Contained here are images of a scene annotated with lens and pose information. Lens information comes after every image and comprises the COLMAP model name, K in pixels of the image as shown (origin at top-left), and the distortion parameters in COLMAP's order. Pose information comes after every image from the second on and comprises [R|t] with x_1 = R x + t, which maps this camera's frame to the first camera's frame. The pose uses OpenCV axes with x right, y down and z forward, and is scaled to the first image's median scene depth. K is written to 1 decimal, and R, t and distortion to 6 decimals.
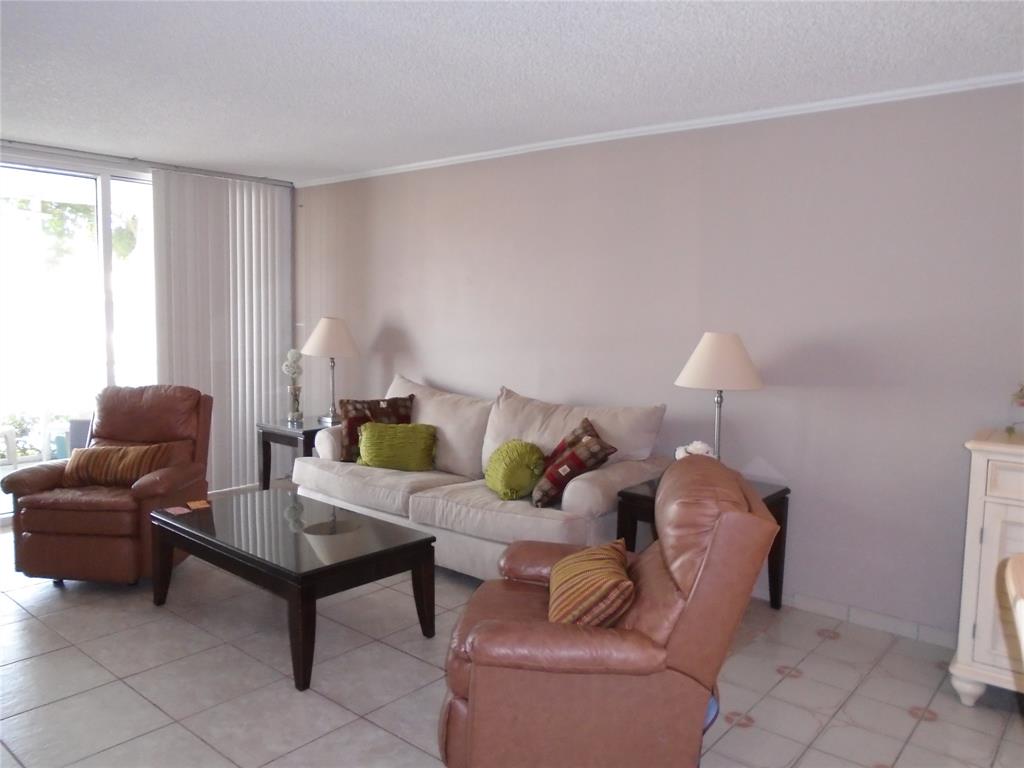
lens RADIAL K [[779.8, 0, 502.3], [0, 779.8, 379.2], [0, 0, 1]] dist [-0.010954, 0.001853]
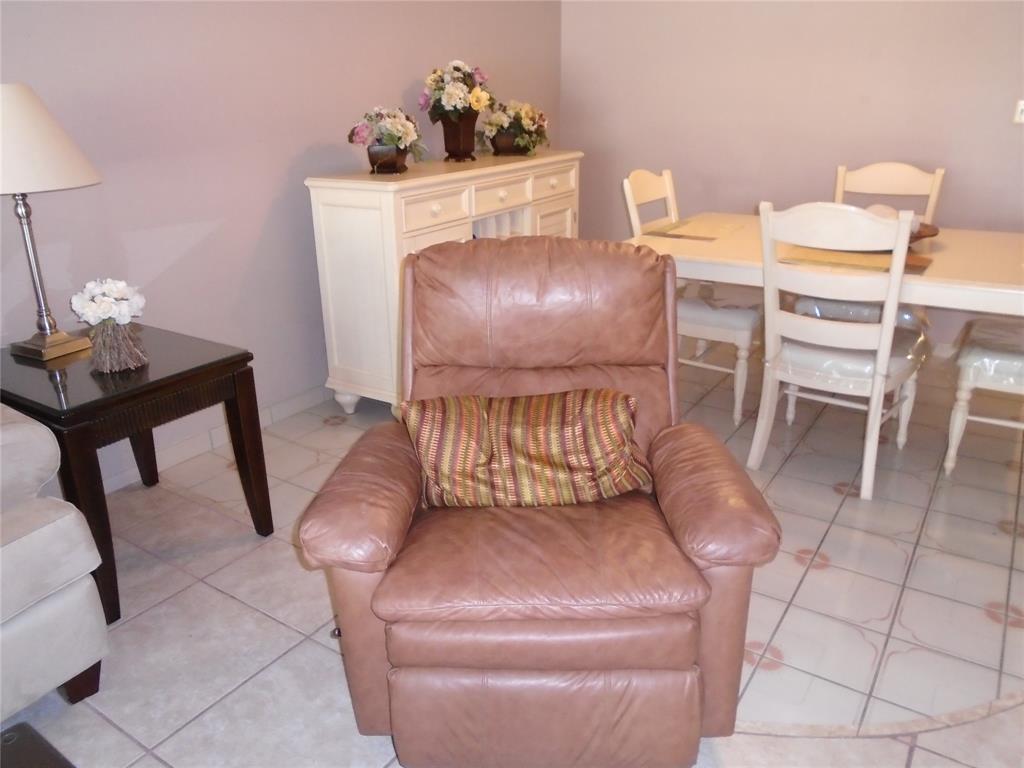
lens RADIAL K [[779.8, 0, 502.3], [0, 779.8, 379.2], [0, 0, 1]] dist [-0.010954, 0.001853]
pose [[-0.118800, -0.364451, 0.923613, -0.295365], [0.104336, 0.920469, 0.376631, -0.034285], [-0.987421, 0.141110, -0.071327, 0.634808]]
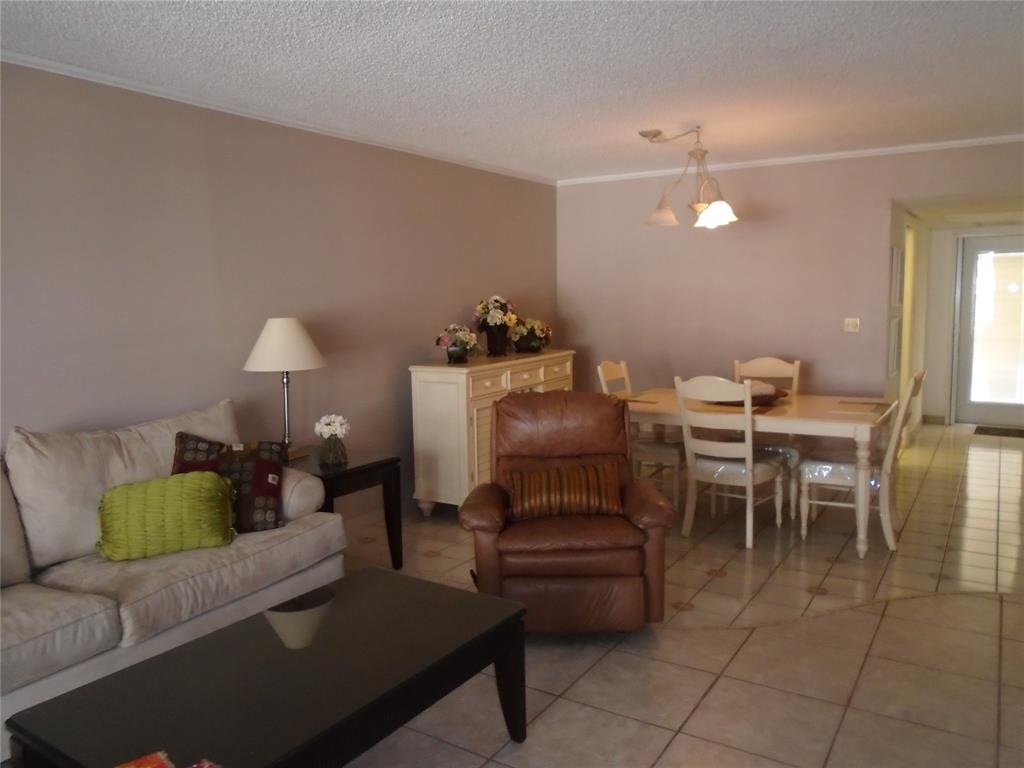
lens RADIAL K [[779.0, 0, 507.8], [0, 779.0, 385.8], [0, 0, 1]] dist [-0.021557, 0.004521]
pose [[-0.145910, -0.137232, 0.979733, -0.731691], [0.100174, 0.983193, 0.152635, -0.089838], [-0.984213, 0.120415, -0.129711, 0.747155]]
